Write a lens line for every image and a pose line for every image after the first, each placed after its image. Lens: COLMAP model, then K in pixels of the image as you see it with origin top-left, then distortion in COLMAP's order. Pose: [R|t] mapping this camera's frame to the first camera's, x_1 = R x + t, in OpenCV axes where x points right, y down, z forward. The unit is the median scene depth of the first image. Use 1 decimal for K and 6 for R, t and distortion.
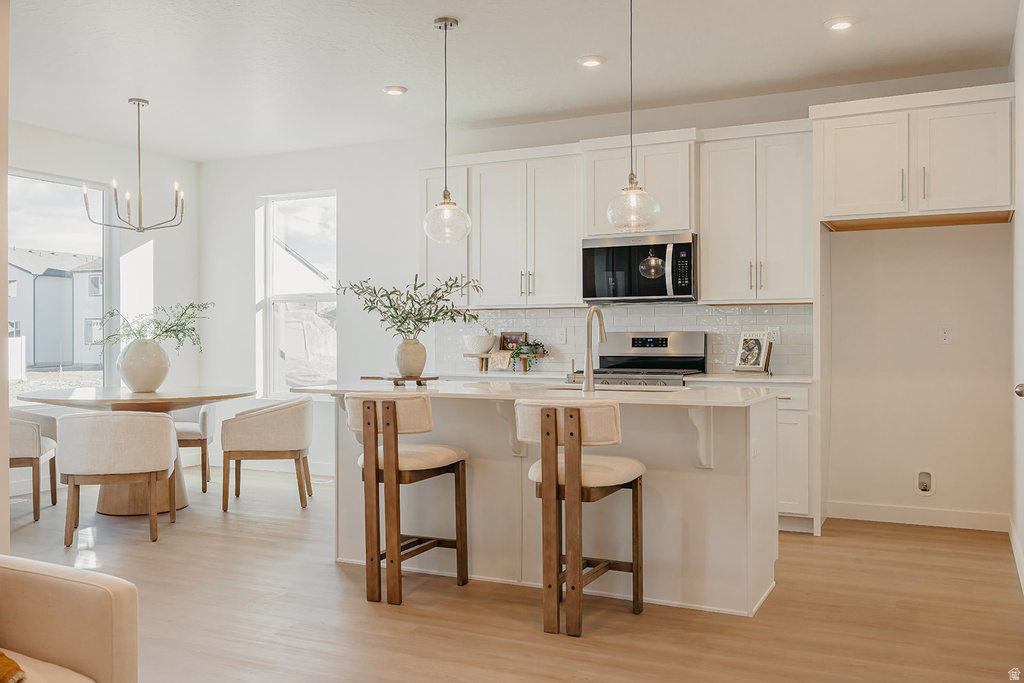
lens RADIAL K [[880.7, 0, 532.3], [0, 880.7, 346.8], [0, 0, 1]] dist [-0.003218, 0.003380]
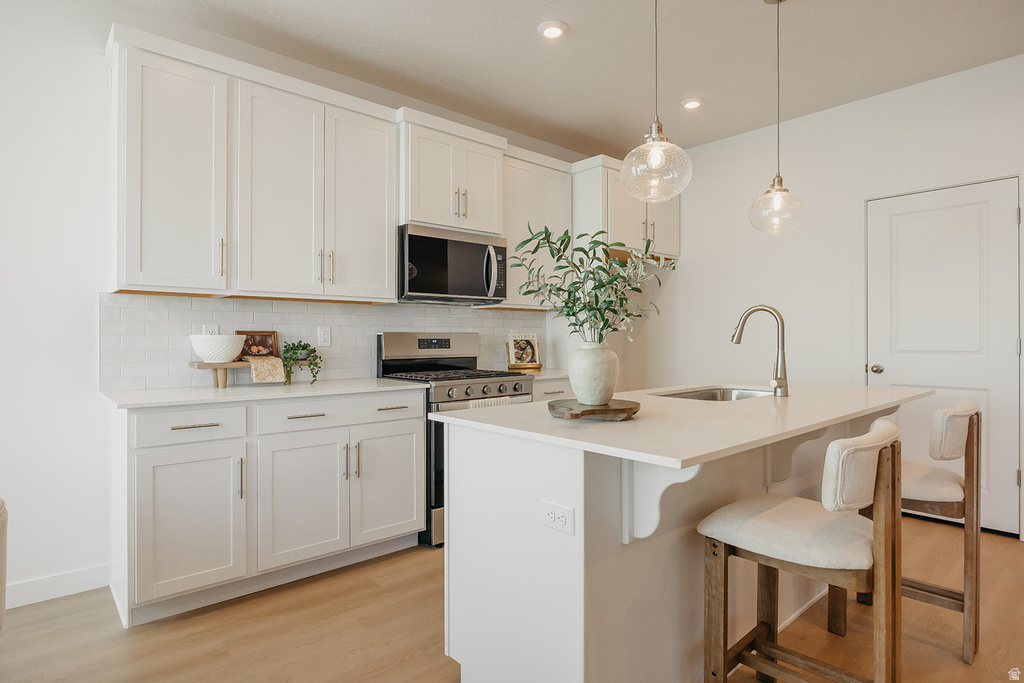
lens RADIAL K [[561.9, 0, 503.6], [0, 561.9, 335.1], [0, 0, 1]] dist [0.003342, -0.006059]
pose [[0.389079, 0.006593, 0.921181, -0.424617], [0.009546, 0.999892, -0.011188, -0.006878], [-0.921155, 0.013147, 0.388974, 0.733897]]
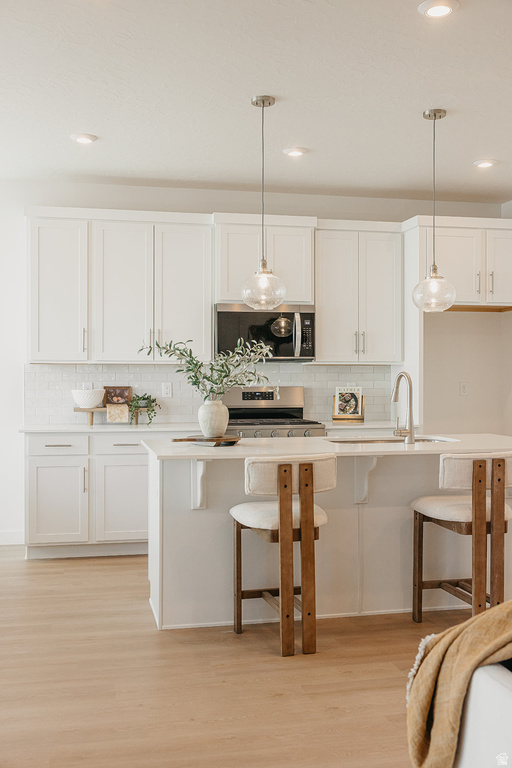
lens RADIAL K [[783.2, 0, 254.4], [0, 783.2, 399.1], [0, 0, 1]] dist [-0.014491, 0.000000]
pose [[0.786951, -0.014886, 0.616835, -0.533157], [0.003614, 0.999803, 0.019516, -0.021896], [-0.617004, -0.013129, 0.786850, 0.207634]]
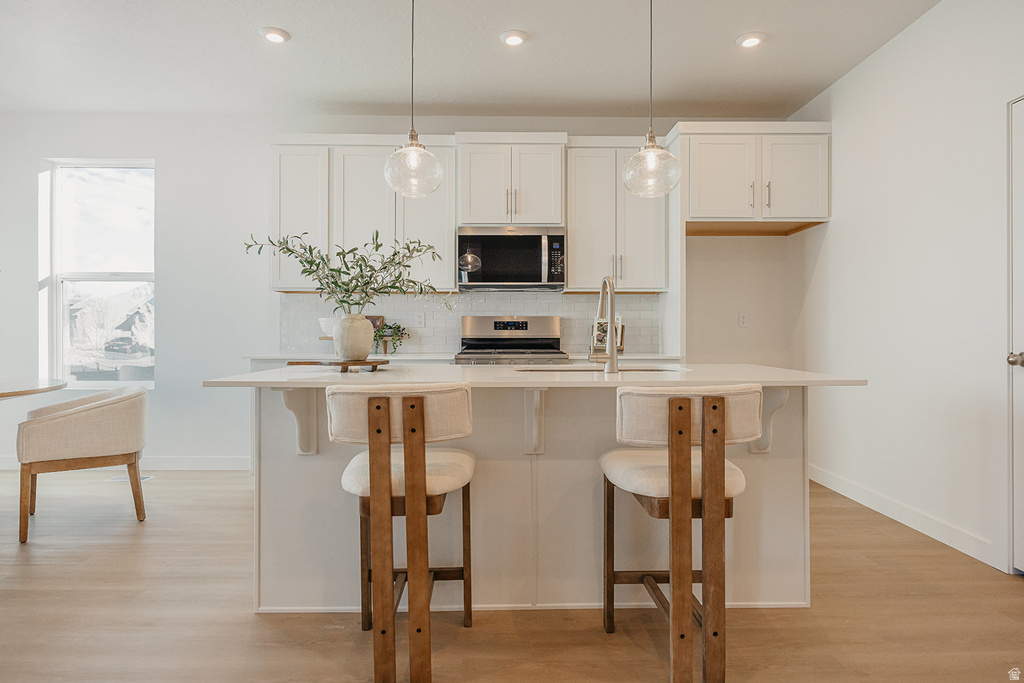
lens RADIAL K [[561.9, 0, 518.9], [0, 561.9, 340.5], [0, 0, 1]] dist [0.003342, -0.006059]
pose [[0.891497, -0.004144, 0.453008, -0.190083], [0.002263, 0.999986, 0.004695, 0.011330], [-0.453021, -0.003160, 0.891494, 0.384276]]
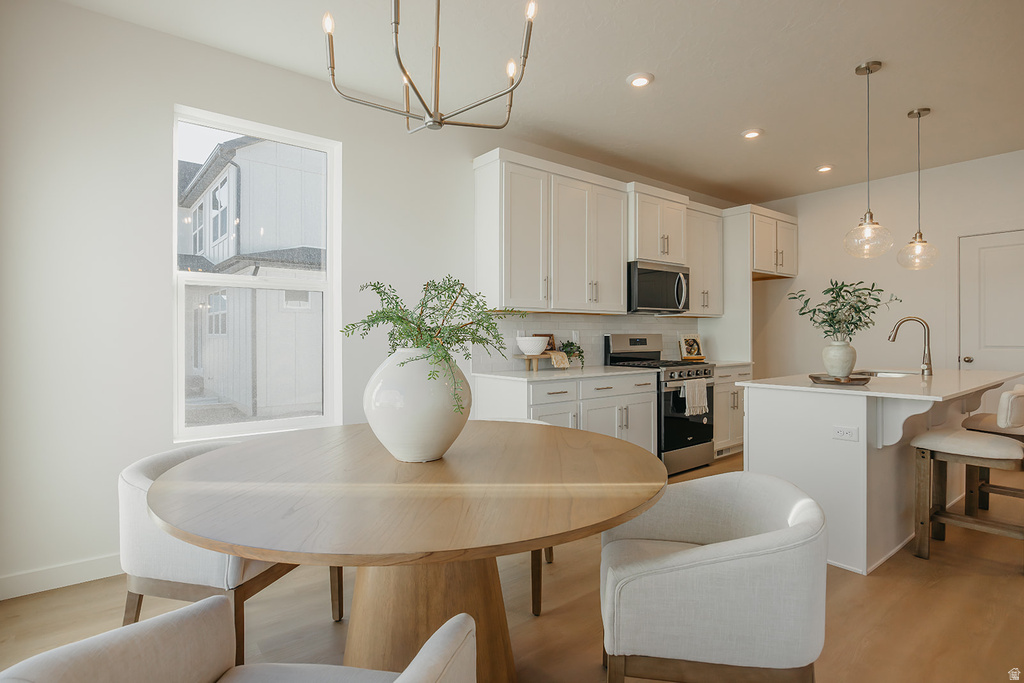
lens RADIAL K [[494.7, 0, 510.6], [0, 494.7, 344.5], [0, 0, 1]] dist [-0.010308, -0.001075]
pose [[0.462879, -0.015342, 0.886289, -0.683288], [0.012236, 0.999866, 0.010917, -0.012300], [-0.886337, 0.005791, 0.463005, 0.868029]]
